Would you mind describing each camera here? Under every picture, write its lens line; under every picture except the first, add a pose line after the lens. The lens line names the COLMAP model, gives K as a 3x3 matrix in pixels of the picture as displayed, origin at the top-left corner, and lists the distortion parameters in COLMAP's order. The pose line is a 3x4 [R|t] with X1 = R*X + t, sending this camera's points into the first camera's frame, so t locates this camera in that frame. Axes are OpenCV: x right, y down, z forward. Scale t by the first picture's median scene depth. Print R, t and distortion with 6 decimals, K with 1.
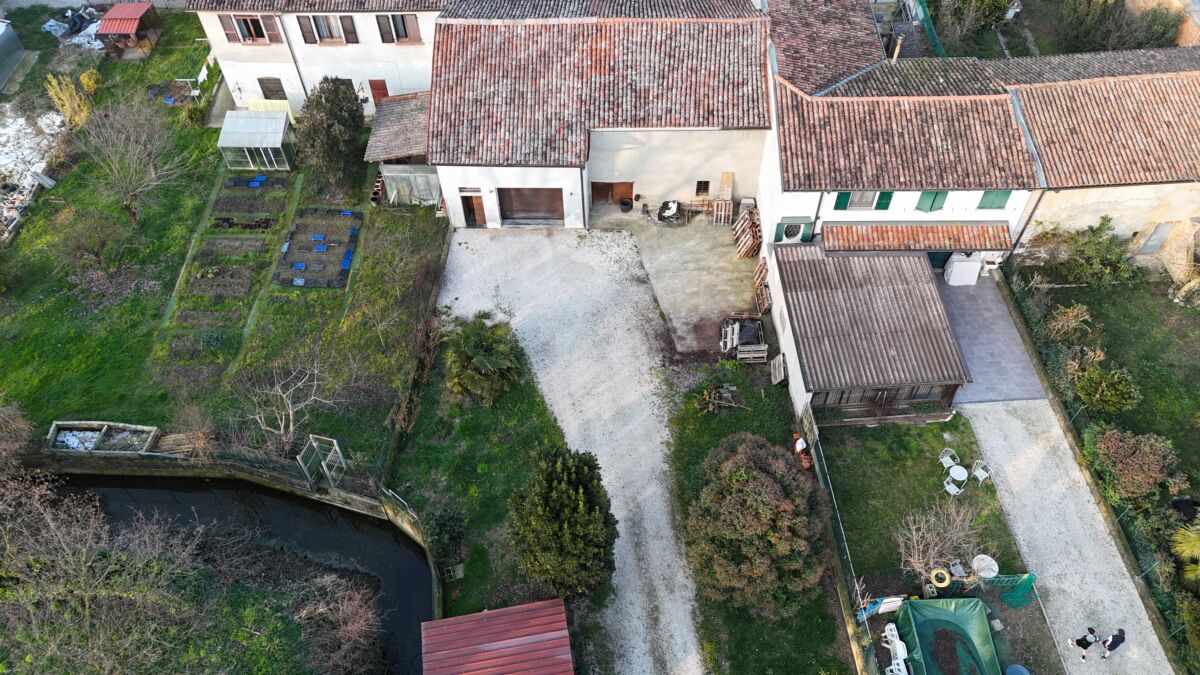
lens RADIAL K [[877.7, 0, 599.4], [0, 877.7, 334.4], [0, 0, 1]] dist [0.087714, -0.099349]
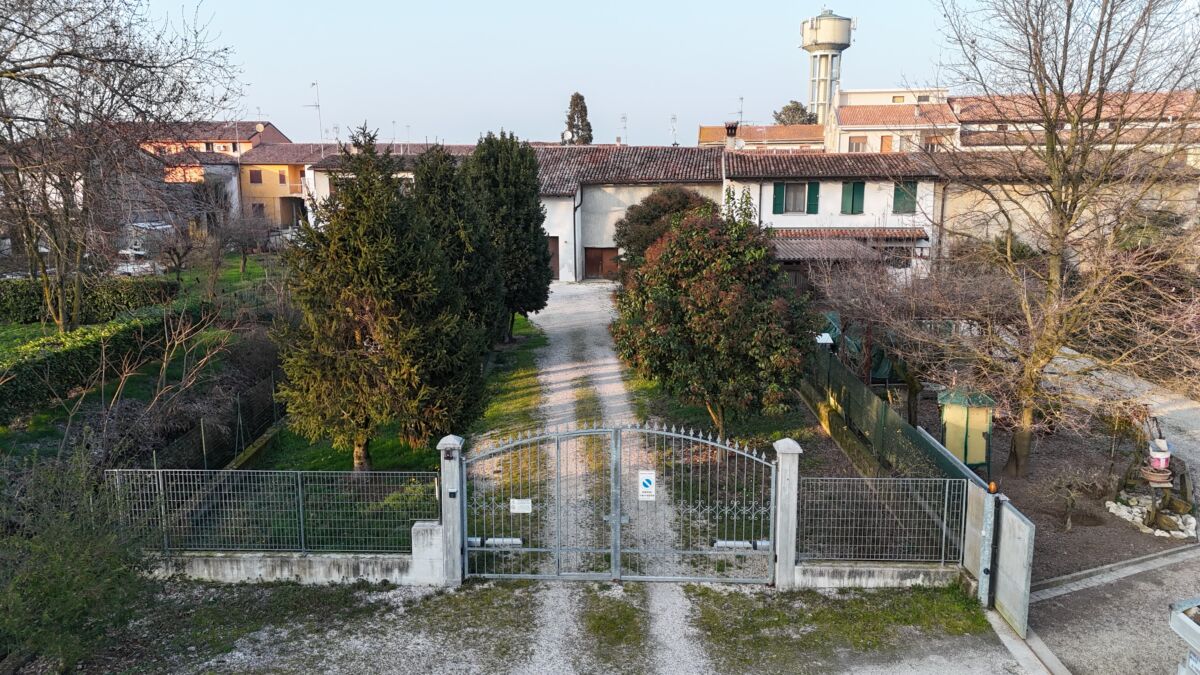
lens RADIAL K [[877.7, 0, 599.4], [0, 877.7, 334.4], [0, 0, 1]] dist [0.087714, -0.099349]
pose [[0.994844, 0.030846, -0.096616, 0.135449], [-0.086975, 0.749474, -0.656296, 0.728372], [0.052167, 0.661315, 0.748292, 0.169572]]
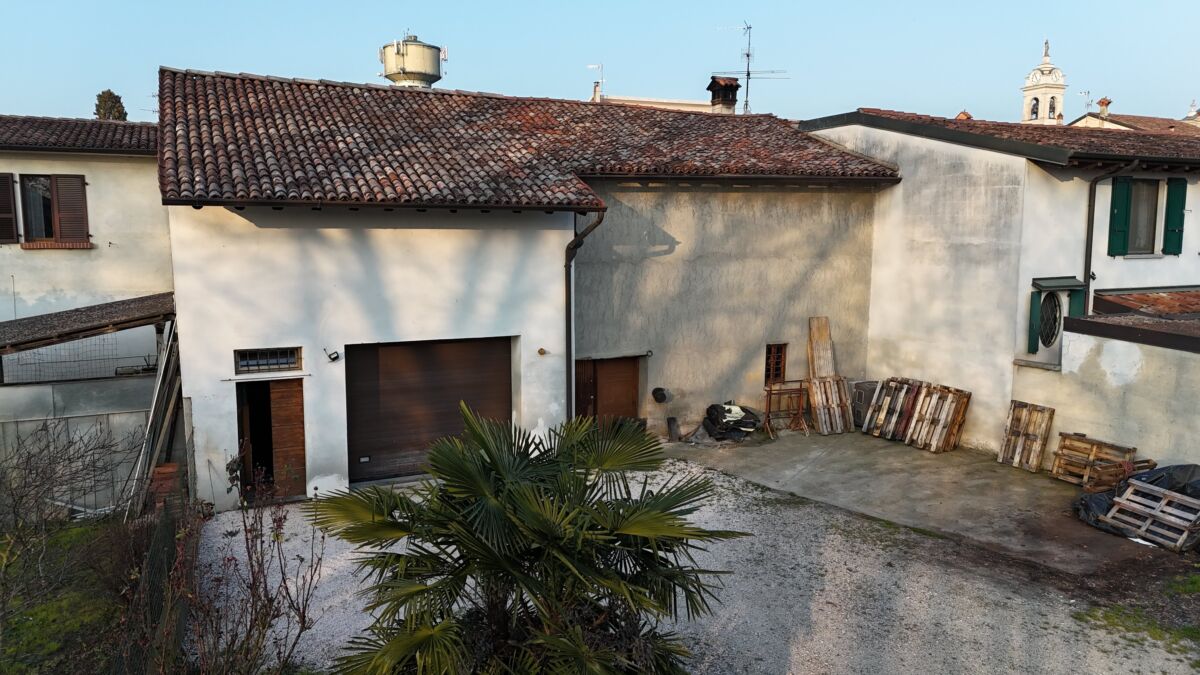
lens RADIAL K [[877.7, 0, 599.4], [0, 877.7, 334.4], [0, 0, 1]] dist [0.087714, -0.099349]
pose [[0.899852, -0.034787, 0.434805, -0.179982], [0.333182, 0.698168, -0.633681, 0.095767], [-0.281523, 0.715089, 0.639838, 0.722566]]
